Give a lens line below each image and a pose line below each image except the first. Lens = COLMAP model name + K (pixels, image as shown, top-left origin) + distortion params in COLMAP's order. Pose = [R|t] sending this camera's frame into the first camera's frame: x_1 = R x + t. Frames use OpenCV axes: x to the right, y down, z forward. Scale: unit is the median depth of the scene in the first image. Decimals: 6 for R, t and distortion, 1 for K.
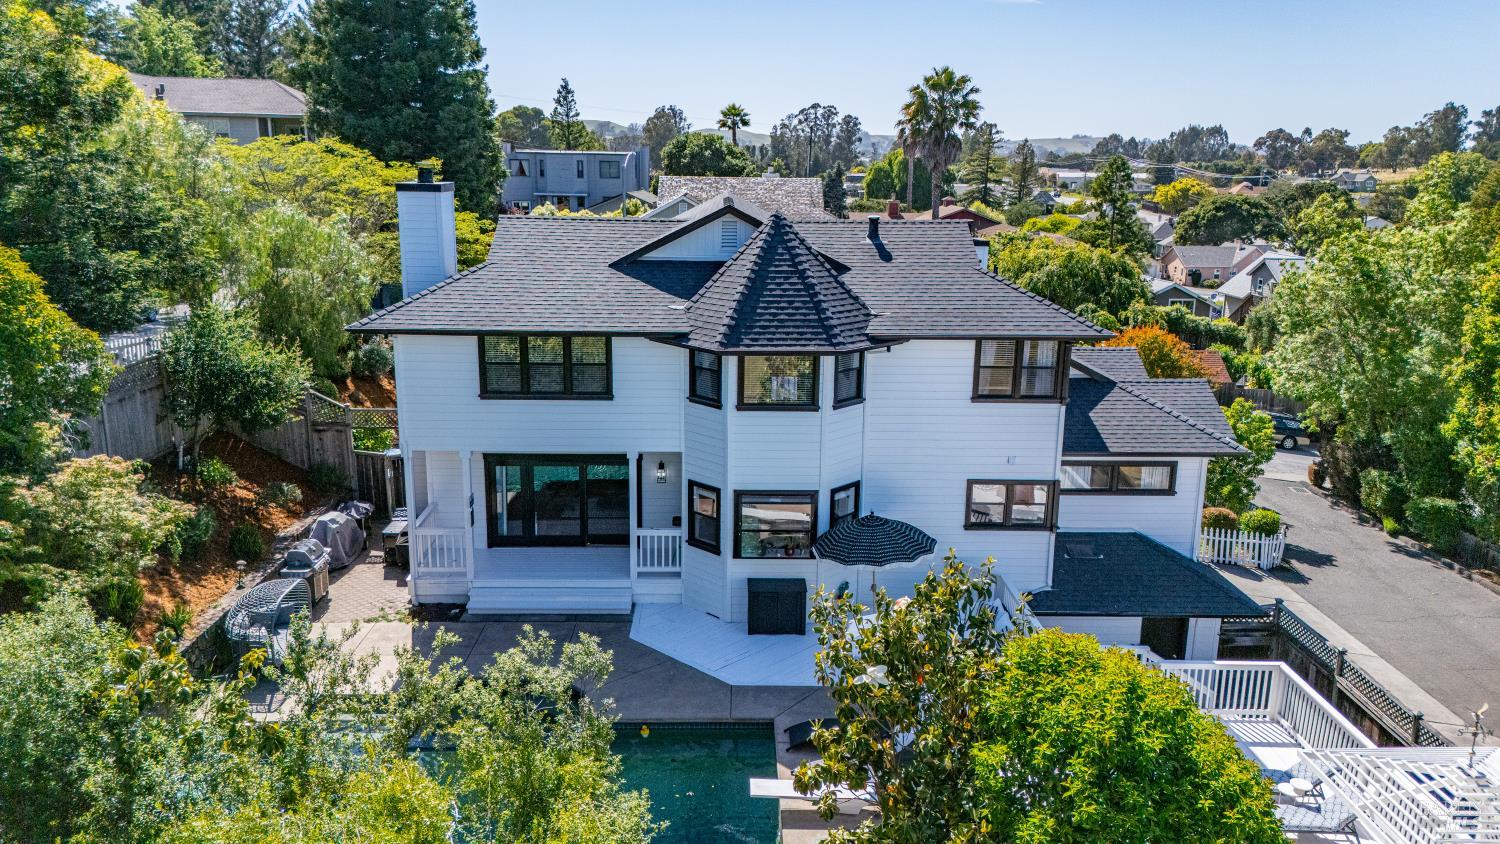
lens RADIAL K [[1087.2, 0, 731.3], [0, 1087.2, 426.3], [0, 0, 1]] dist [0.037556, -0.001705]
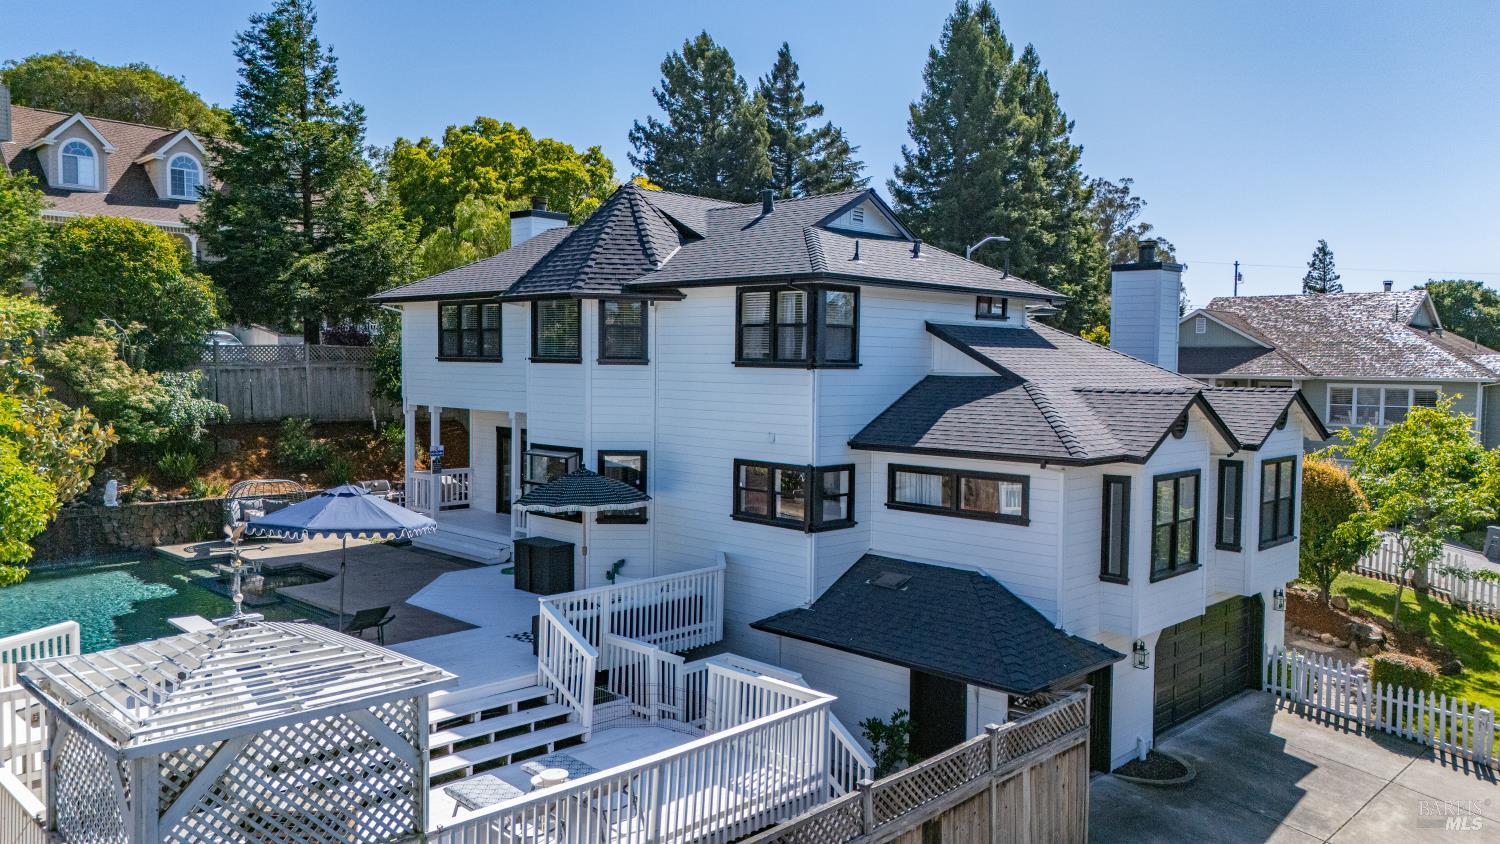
lens RADIAL K [[1103.4, 0, 750.0], [0, 1103.4, 422.0], [0, 0, 1]] dist [0.043919, 0.000353]
pose [[0.709077, 0.034231, -0.704300, 0.786768], [-0.174660, 0.976221, -0.128397, 0.122637], [0.683157, 0.214056, 0.698195, 0.365406]]
